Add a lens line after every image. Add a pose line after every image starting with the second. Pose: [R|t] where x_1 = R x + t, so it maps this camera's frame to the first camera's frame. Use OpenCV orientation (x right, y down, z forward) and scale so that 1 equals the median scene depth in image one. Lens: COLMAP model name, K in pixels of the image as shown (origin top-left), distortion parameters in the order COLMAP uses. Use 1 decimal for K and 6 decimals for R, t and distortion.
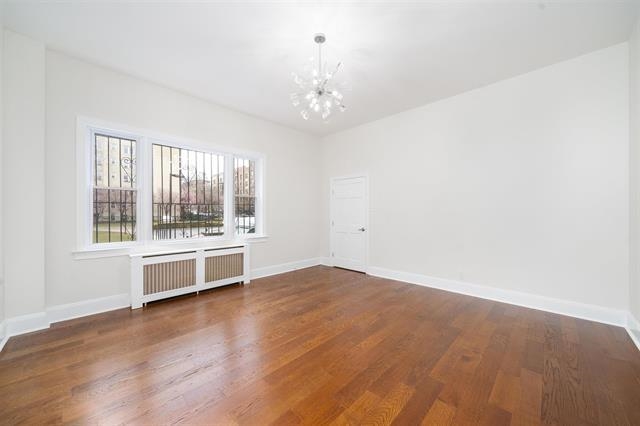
lens RADIAL K [[234.3, 0, 320.0], [0, 234.3, 213.0], [0, 0, 1]] dist [-0.000652, -0.000065]
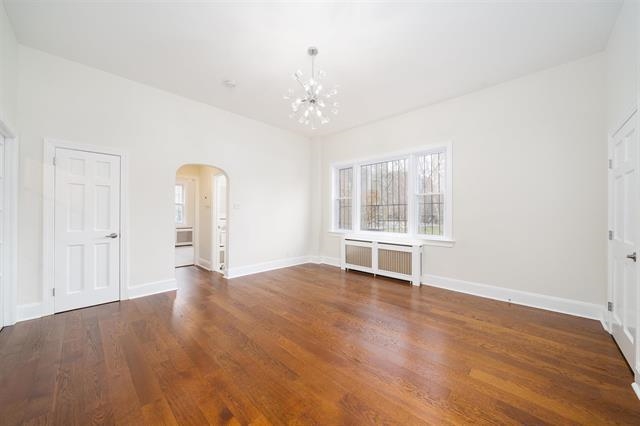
lens RADIAL K [[226.7, 0, 320.0], [0, 226.7, 213.0], [0, 0, 1]] dist [-0.000145, -0.000022]
pose [[0.012964, -0.000078, -0.999916, 0.767285], [0.003232, 0.999995, -0.000036, 0.001710], [0.999911, -0.003232, 0.012964, 0.744583]]
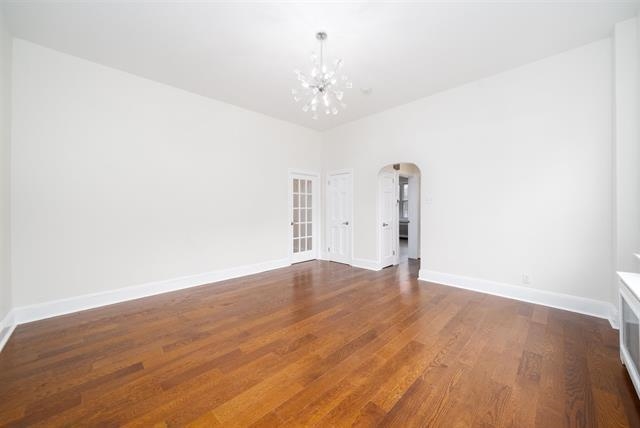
lens RADIAL K [[240.7, 0, 320.0], [0, 240.7, 214.0], [0, 0, 1]] dist [-0.000466, -0.000044]
pose [[-0.999856, 0.000722, 0.016959, -0.006299], [0.000988, 0.999876, 0.015709, 0.005204], [-0.016946, 0.015724, -0.999733, 1.492760]]
